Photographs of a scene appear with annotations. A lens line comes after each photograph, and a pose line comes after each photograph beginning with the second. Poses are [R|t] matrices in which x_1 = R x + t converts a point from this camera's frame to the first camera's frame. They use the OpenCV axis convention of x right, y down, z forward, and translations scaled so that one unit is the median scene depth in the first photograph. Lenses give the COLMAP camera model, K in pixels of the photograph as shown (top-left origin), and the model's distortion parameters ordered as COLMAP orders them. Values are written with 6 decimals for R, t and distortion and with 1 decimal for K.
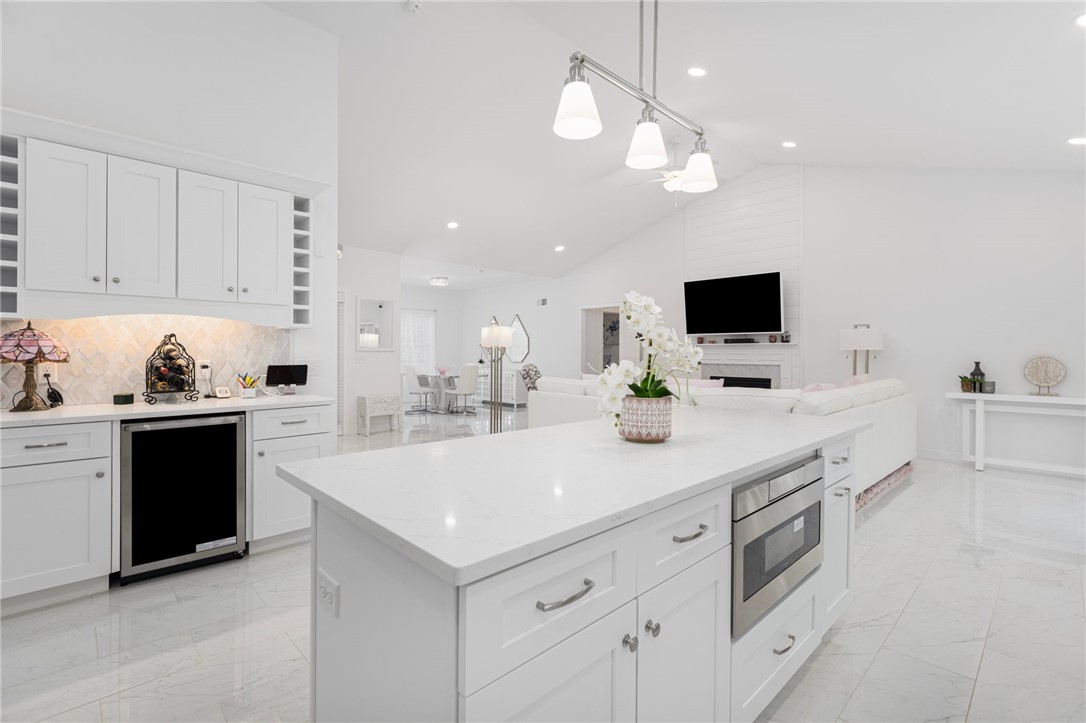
lens RADIAL K [[489.8, 0, 539.6], [0, 489.8, 349.5], [0, 0, 1]] dist [0.001341, 0.000031]
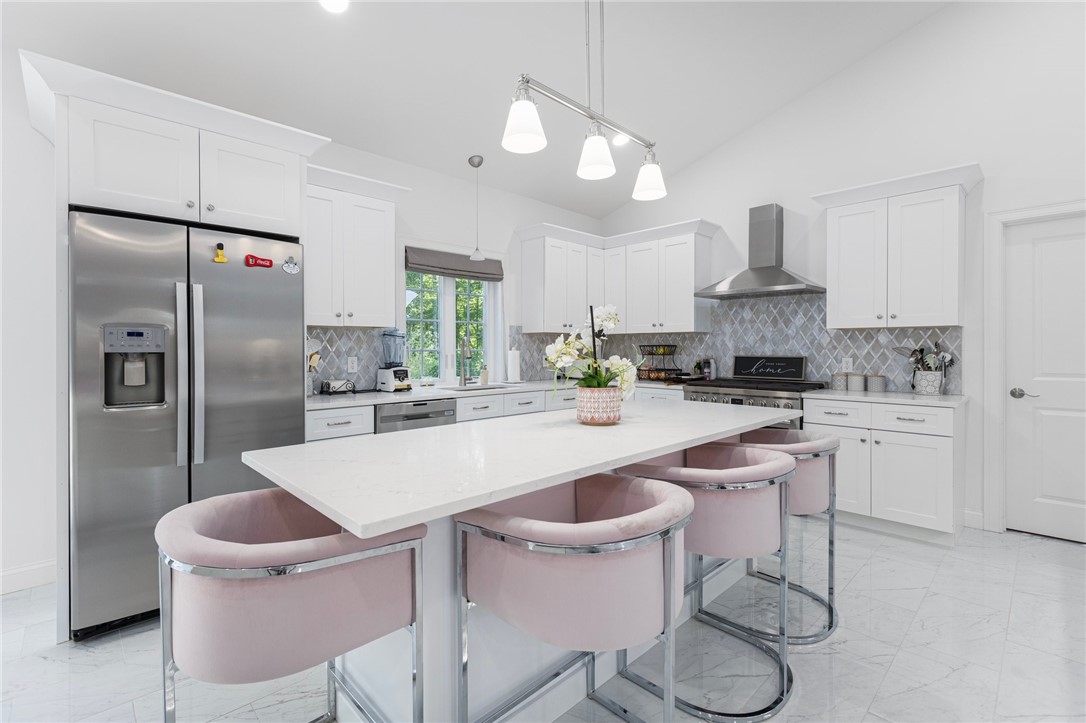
lens RADIAL K [[489.8, 0, 539.6], [0, 489.8, 349.5], [0, 0, 1]] dist [0.001341, 0.000031]
pose [[-0.999898, -0.004430, -0.013566, 0.188745], [-0.004436, 0.999990, 0.000418, 0.003918], [0.013564, 0.000478, -0.999908, 1.174214]]
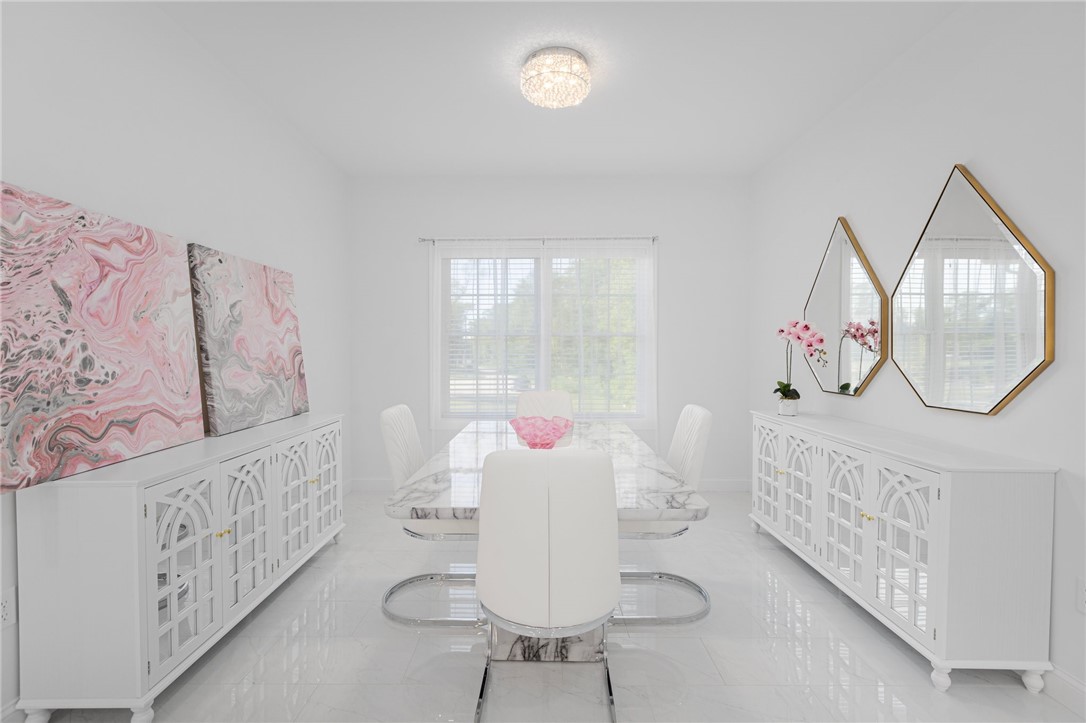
lens RADIAL K [[488.9, 0, 541.0], [0, 488.9, 358.1], [0, 0, 1]] dist [-0.000687, -0.000729]
pose [[0.727079, 0.008355, -0.686503, -0.109841], [0.003910, 0.999859, 0.016310, 0.003079], [0.686542, -0.014543, 0.726944, 2.442731]]
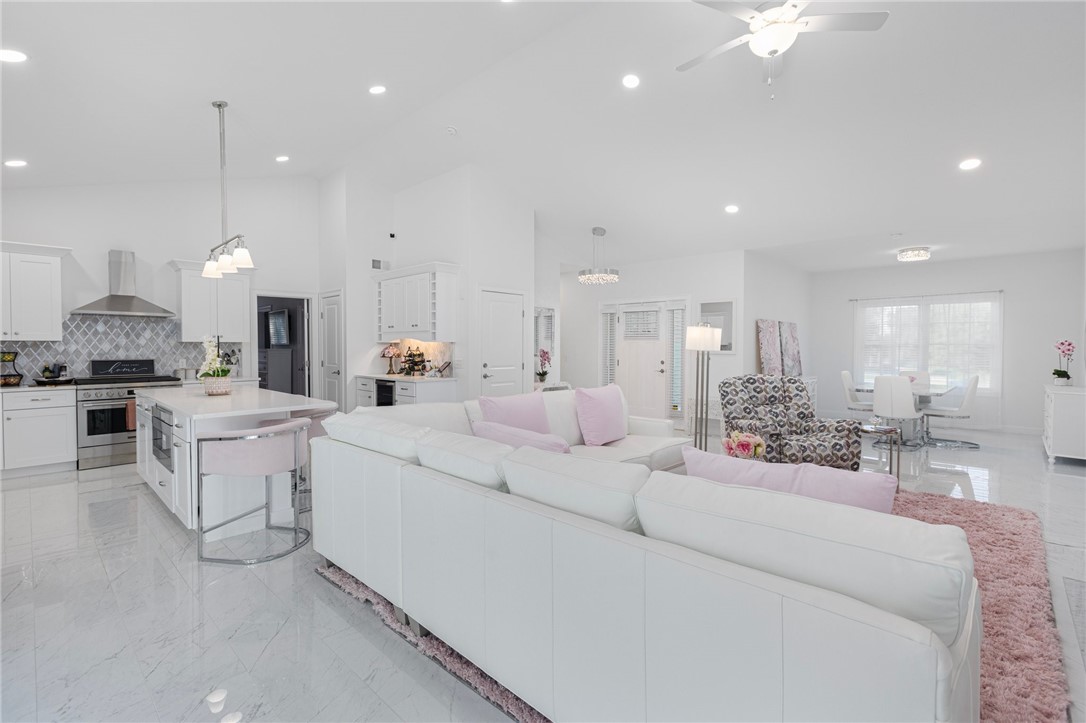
lens RADIAL K [[488.0, 0, 538.8], [0, 488.0, 356.3], [0, 0, 1]] dist [-0.000156, -0.000336]
pose [[0.049788, 0.017430, -0.998608, 1.401851], [0.001324, 0.999846, 0.017517, -0.021749], [0.998759, -0.002194, 0.049757, 1.306726]]
